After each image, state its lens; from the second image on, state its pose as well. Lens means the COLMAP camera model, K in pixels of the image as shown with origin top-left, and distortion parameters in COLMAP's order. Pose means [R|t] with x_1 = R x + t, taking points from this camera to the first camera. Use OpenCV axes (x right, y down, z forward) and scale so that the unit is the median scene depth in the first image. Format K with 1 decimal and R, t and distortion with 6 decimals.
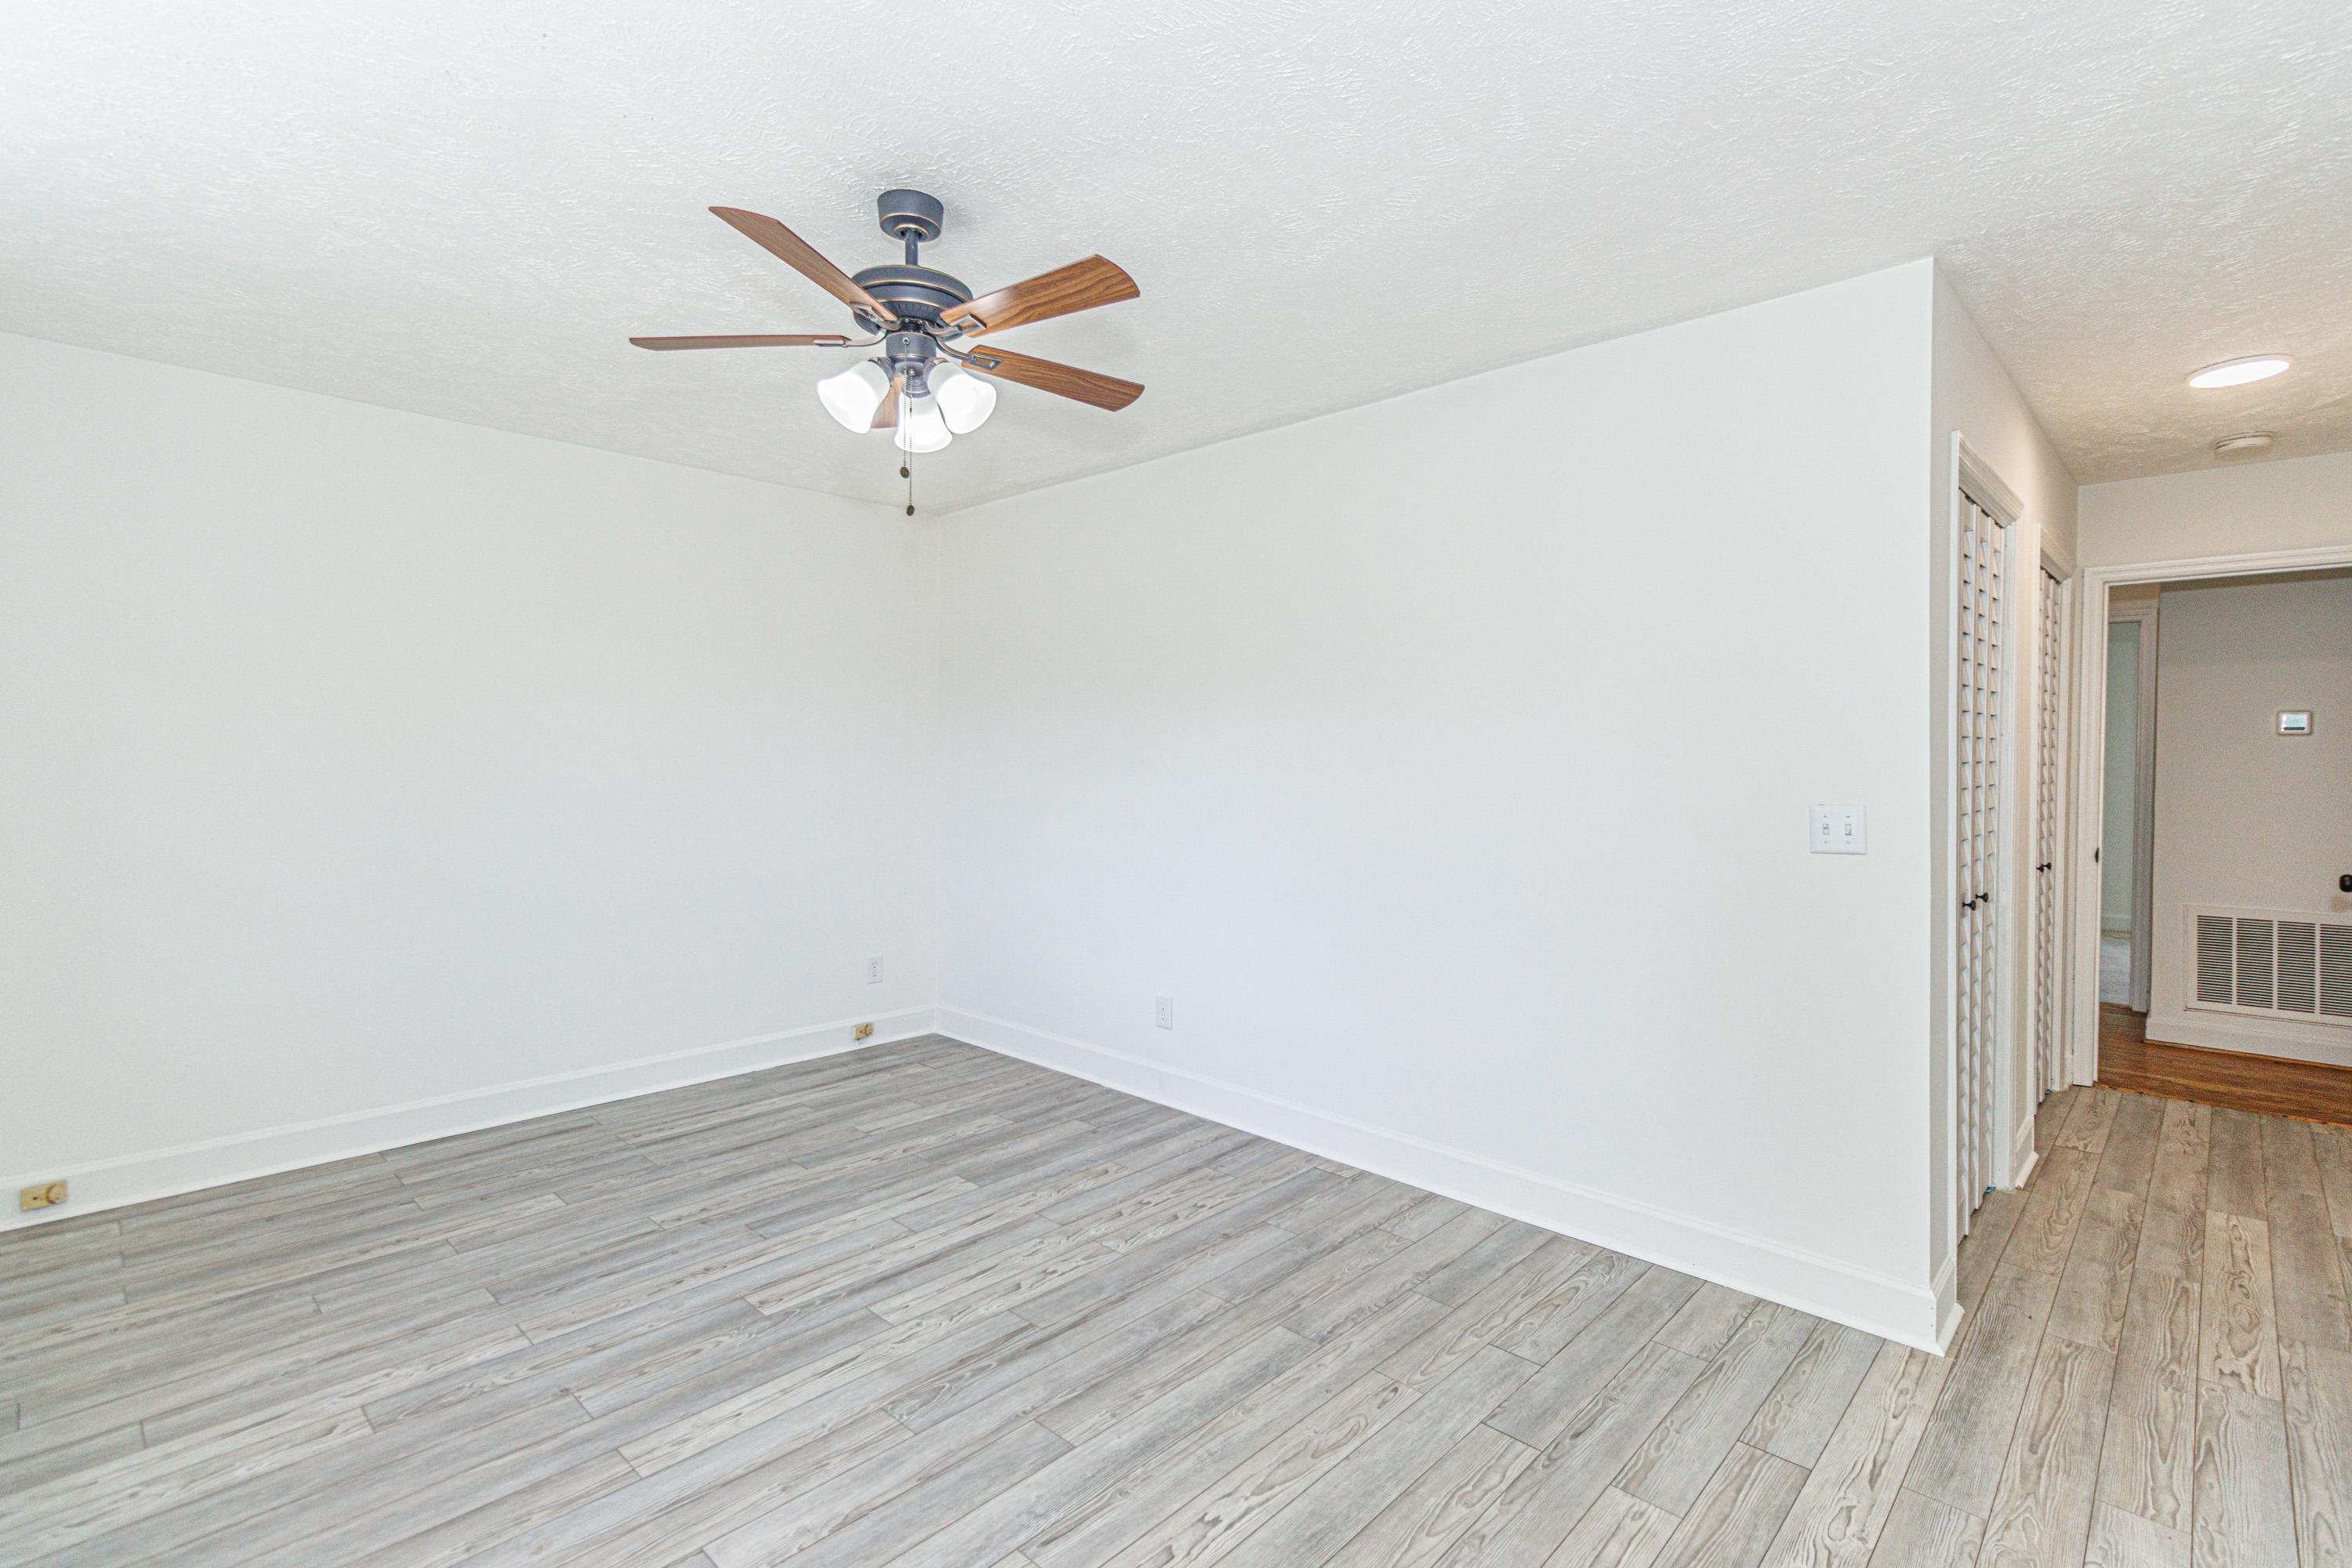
lens RADIAL K [[1085.6, 0, 1174.1], [0, 1085.6, 772.0], [0, 0, 1]] dist [0.002572, -0.000838]
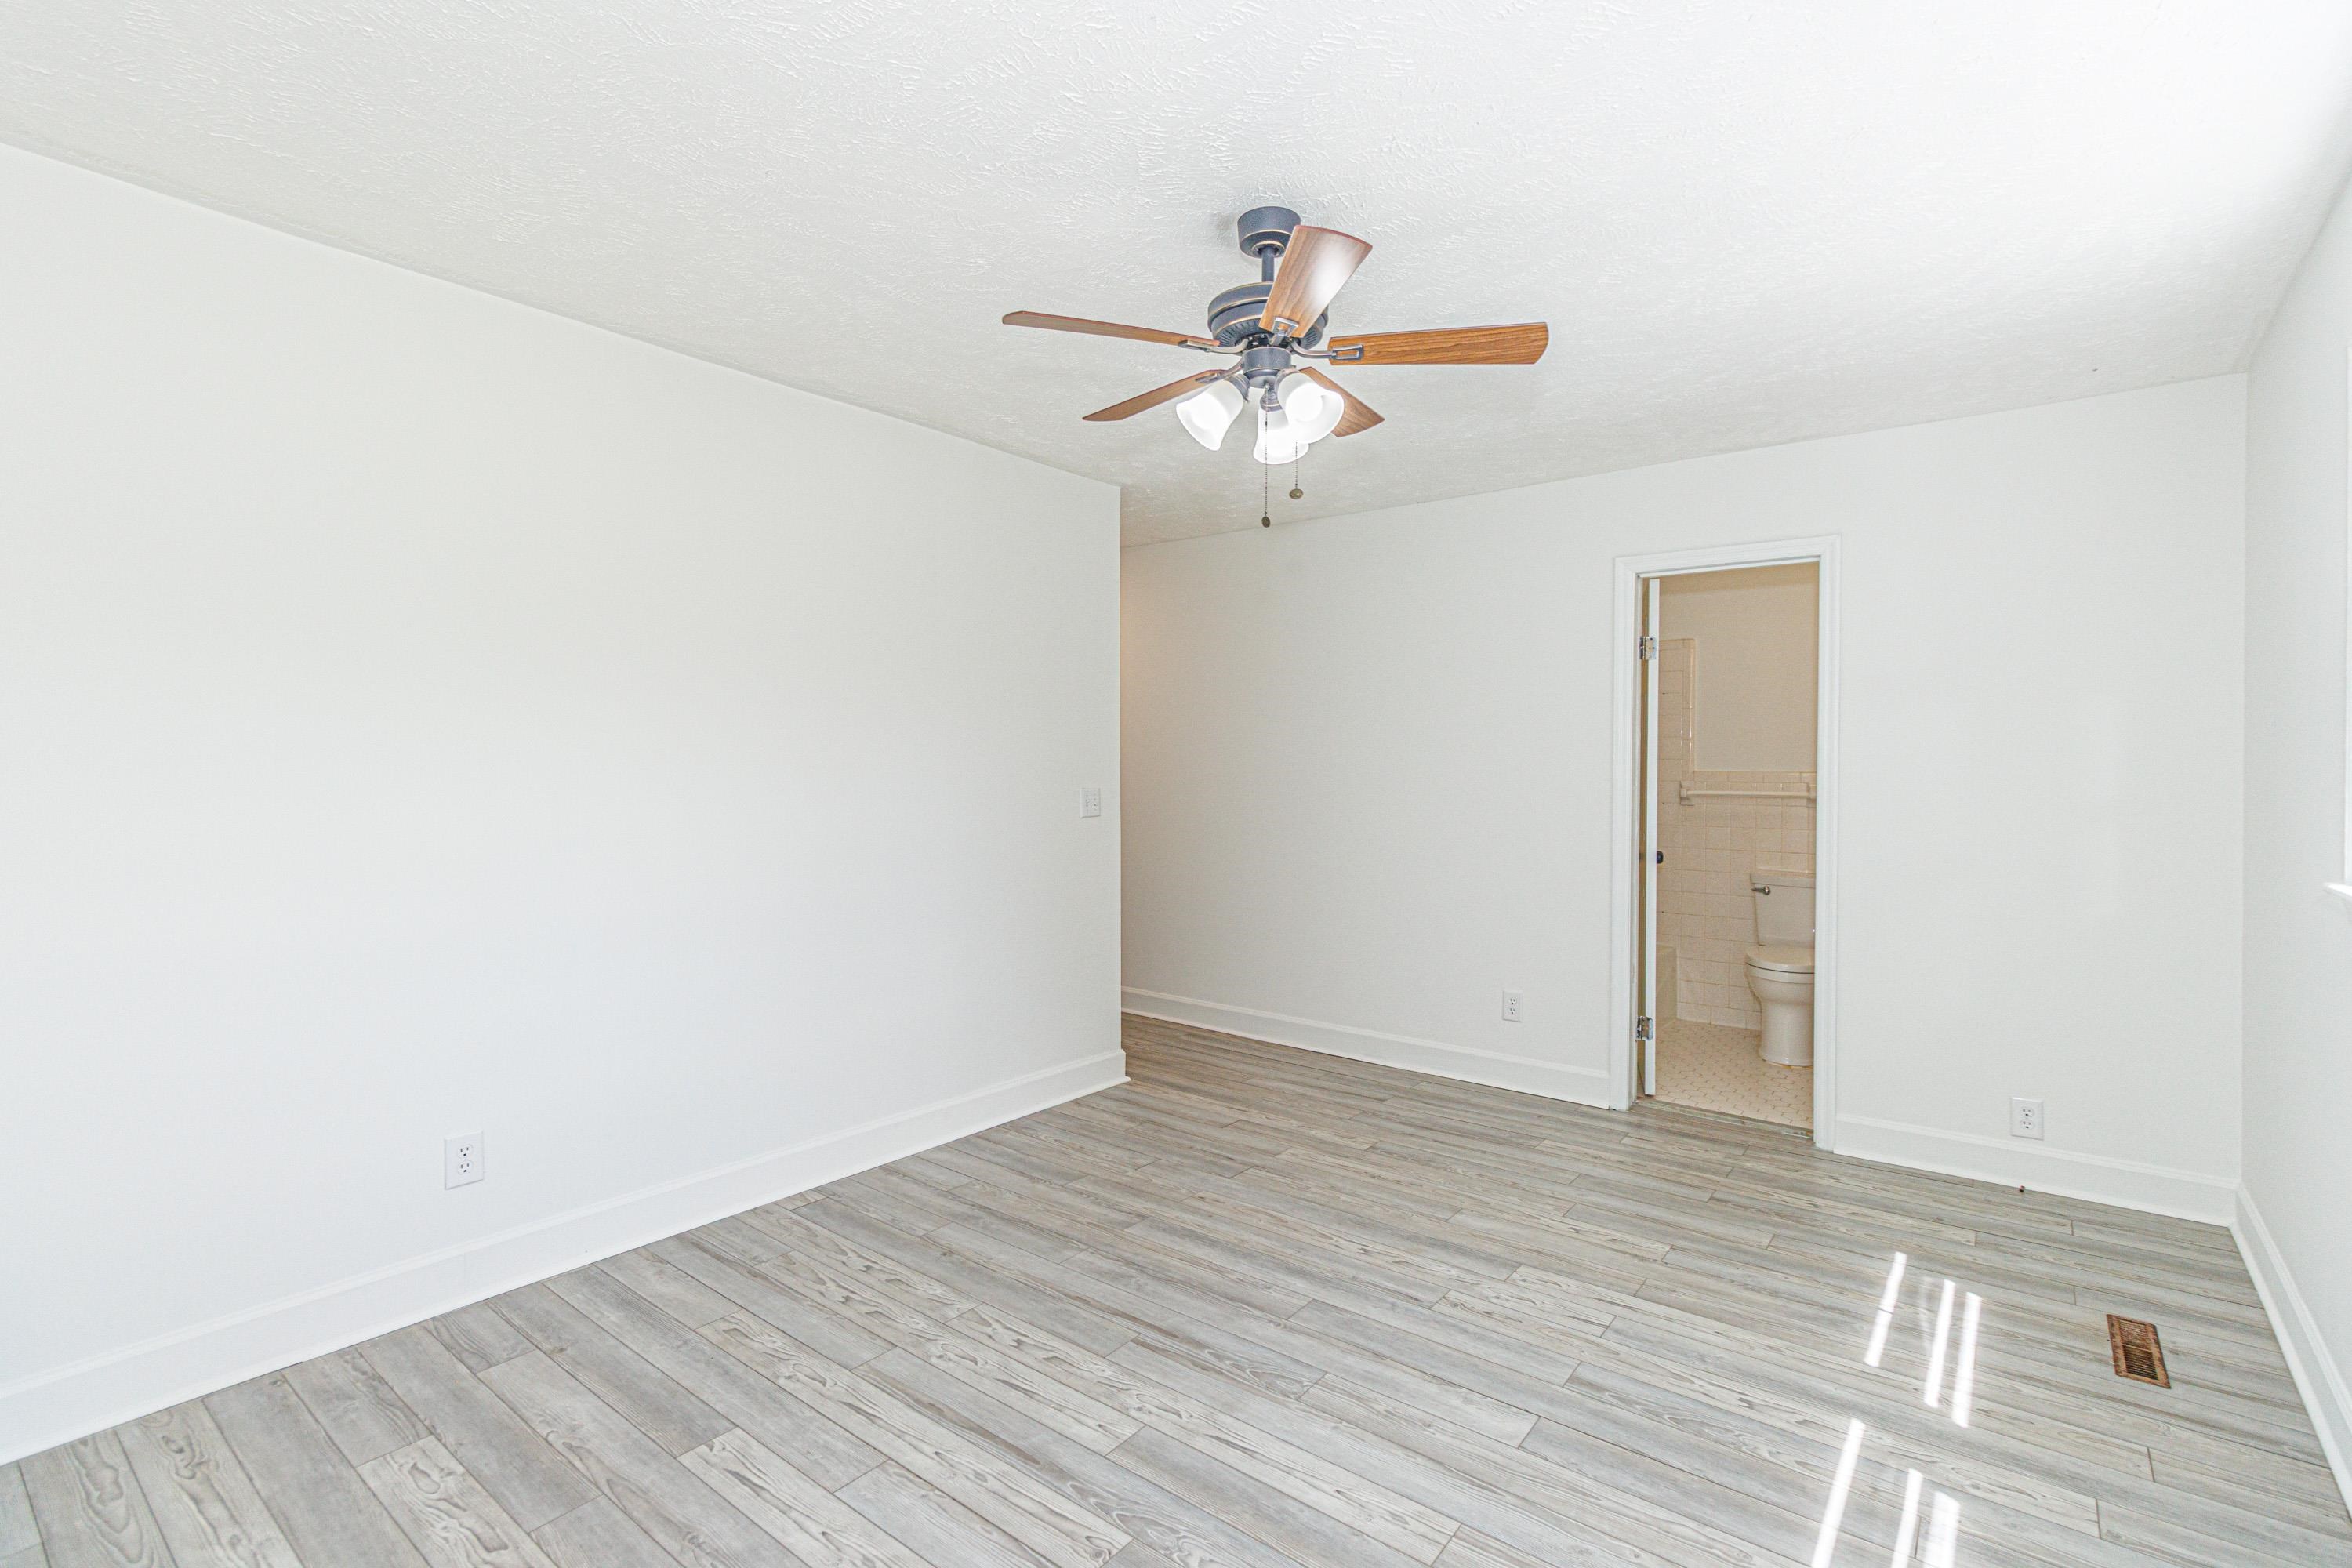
lens RADIAL K [[1085.6, 0, 1169.6], [0, 1085.6, 773.5], [0, 0, 1]] dist [0.002572, -0.000838]
pose [[-0.093022, -0.015529, 0.995543, -1.159517], [0.009353, 0.999821, 0.016470, -0.021136], [-0.995620, 0.010844, -0.092860, 1.103842]]
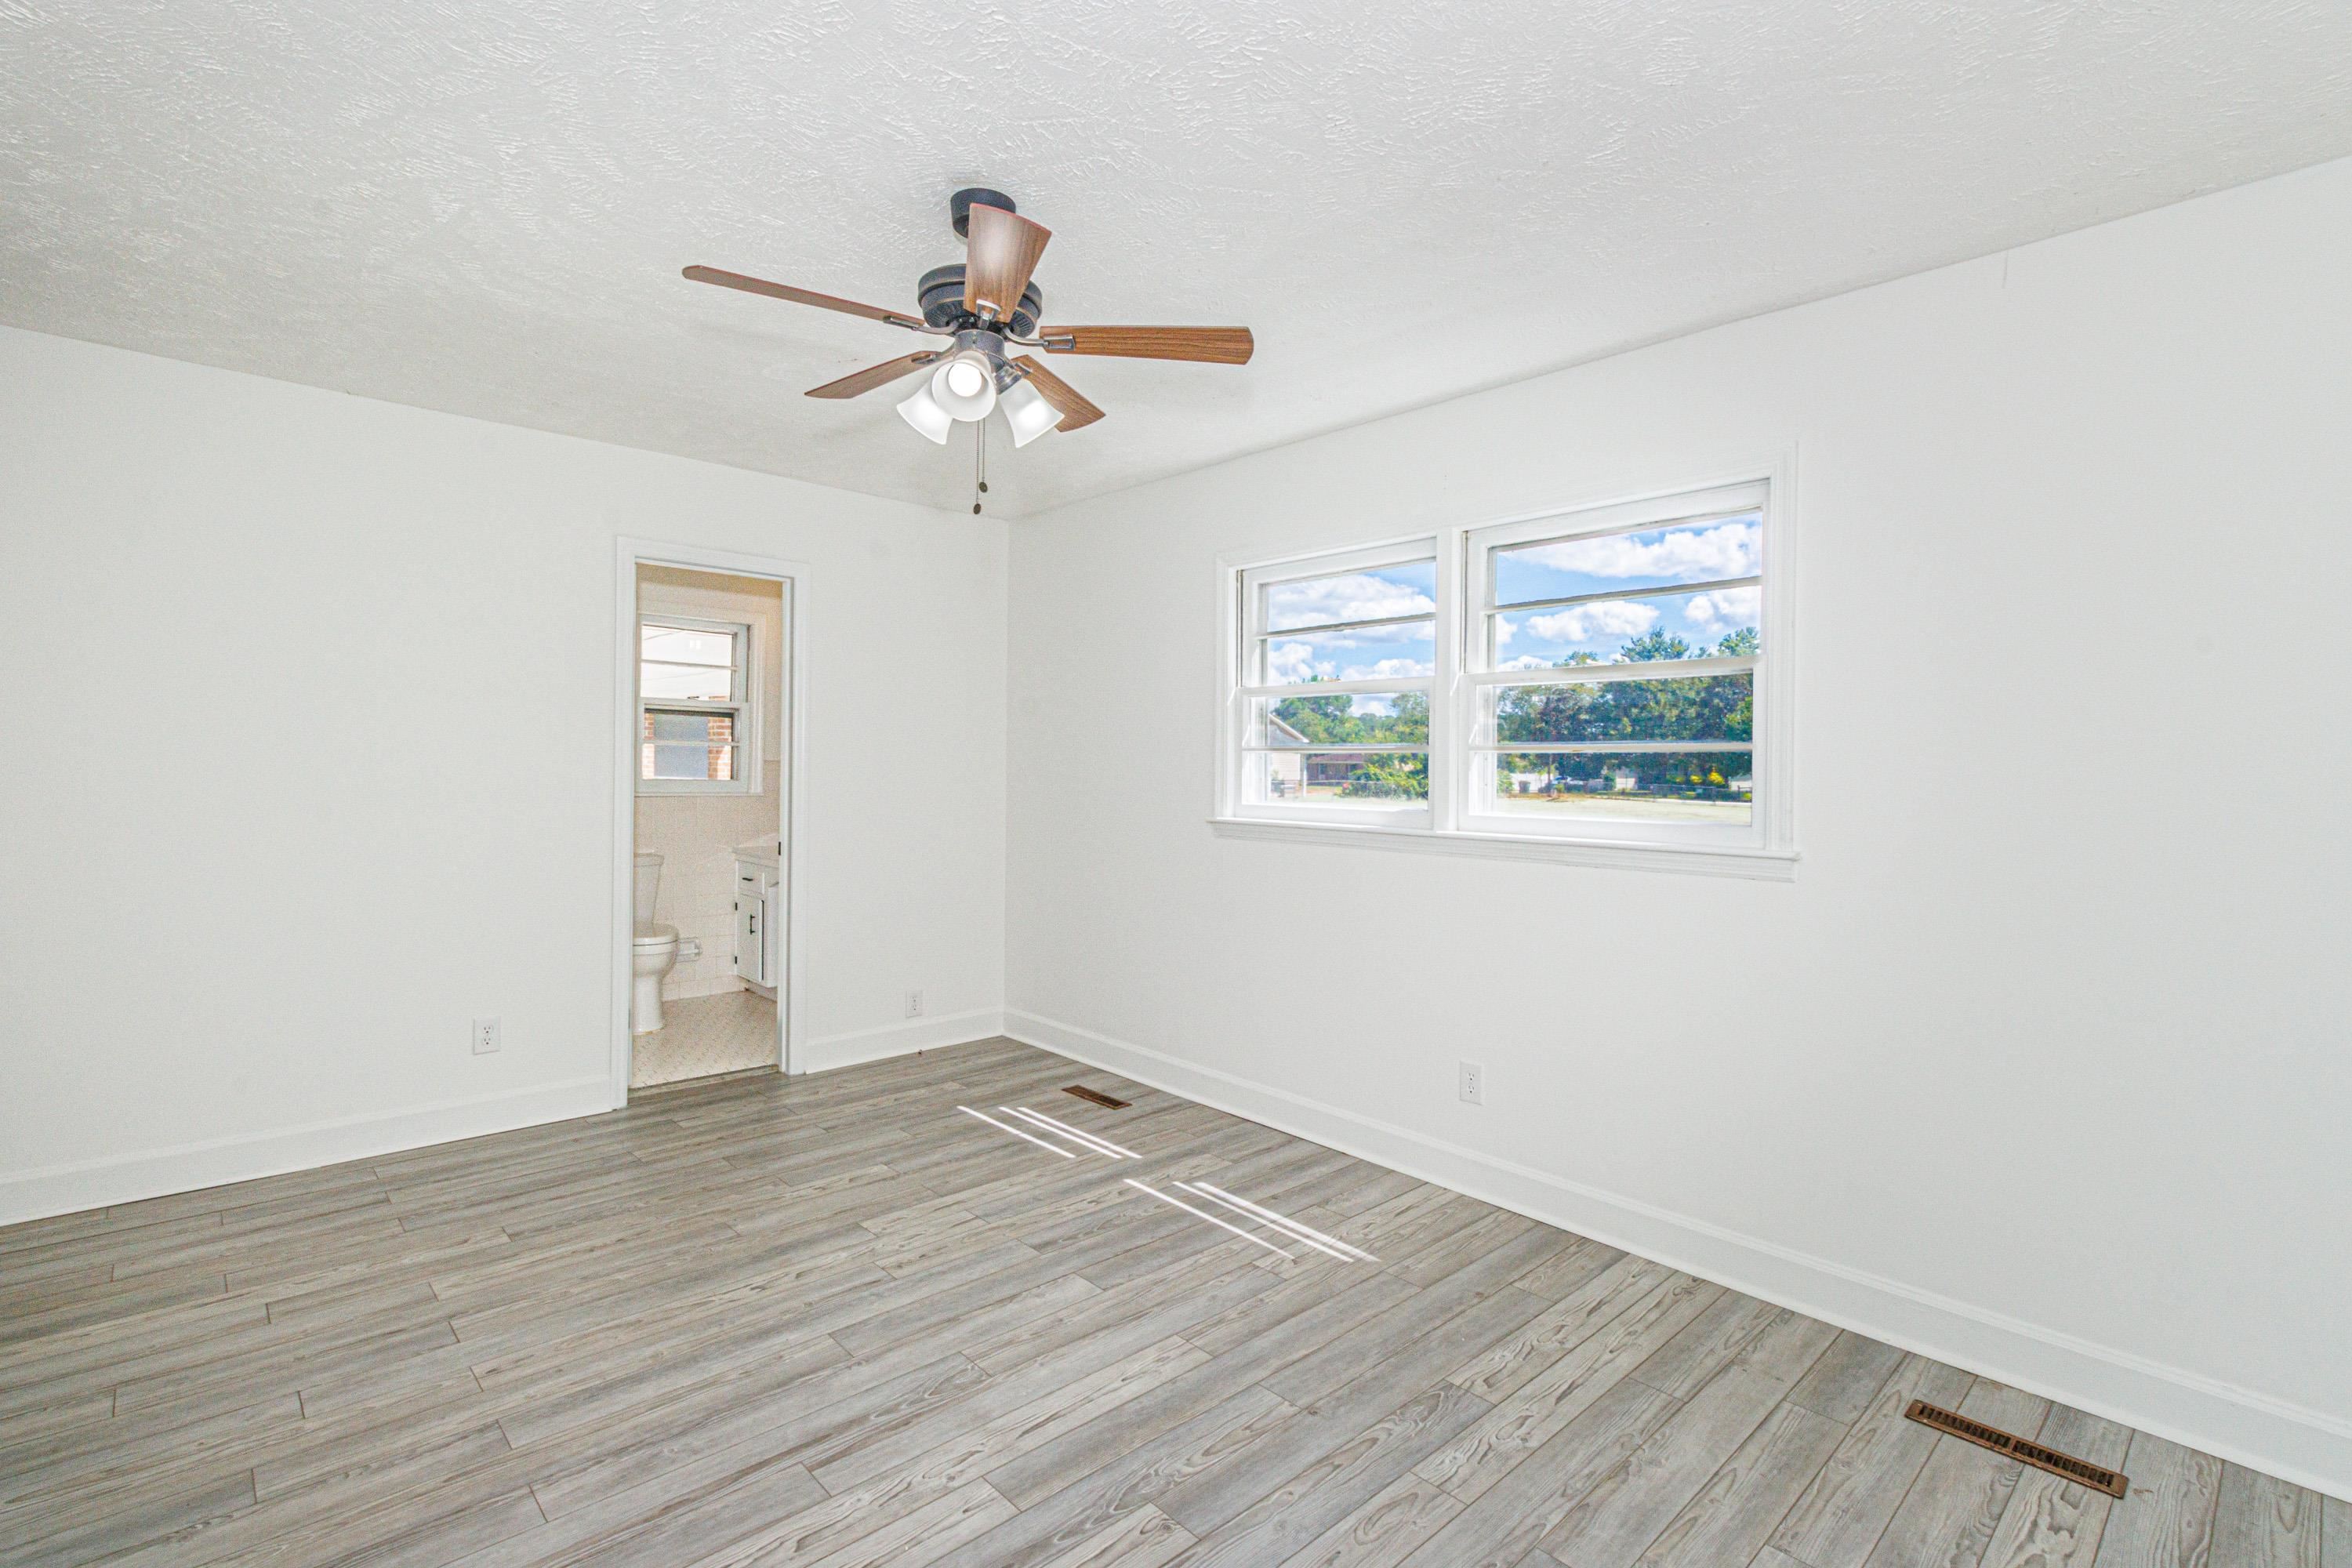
lens RADIAL K [[1085.6, 0, 1176.6], [0, 1085.6, 772.1], [0, 0, 1]] dist [0.002572, -0.000838]
pose [[-0.998078, -0.021049, 0.058291, -0.454085], [-0.019766, 0.999551, 0.022515, -0.023533], [-0.058739, 0.021320, -0.998046, 1.850085]]
